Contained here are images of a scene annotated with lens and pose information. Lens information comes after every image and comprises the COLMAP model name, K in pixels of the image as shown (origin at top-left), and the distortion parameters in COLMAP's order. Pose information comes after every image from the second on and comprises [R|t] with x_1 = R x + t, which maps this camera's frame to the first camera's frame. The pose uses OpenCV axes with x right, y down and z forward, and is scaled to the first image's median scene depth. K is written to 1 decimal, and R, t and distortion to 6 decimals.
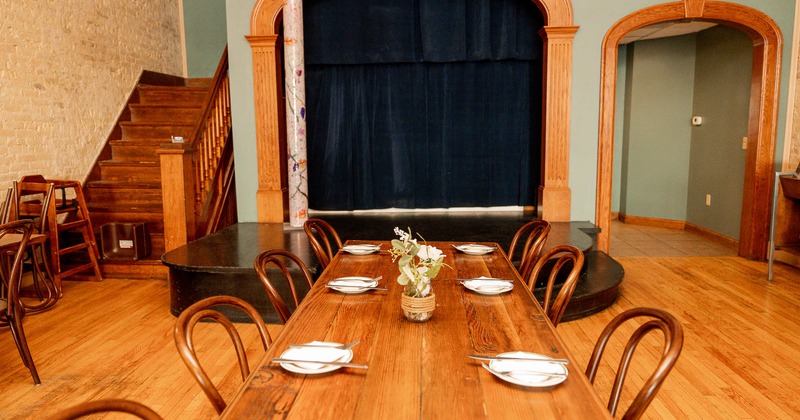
lens RADIAL K [[513.8, 0, 400.0], [0, 513.8, 210.0], [0, 0, 1]] dist [-0.000423, -0.000063]
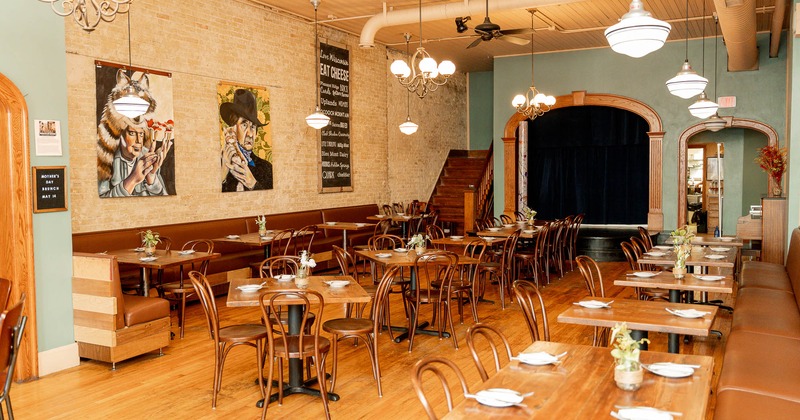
lens RADIAL K [[667.8, 0, 400.0], [0, 667.8, 210.0], [0, 0, 1]] dist [-0.002148, -0.002884]
pose [[0.908513, 0.026855, -0.416992, 0.473588], [-0.061198, 0.995723, -0.069208, 0.174798], [0.413350, 0.088396, 0.906271, -1.641734]]
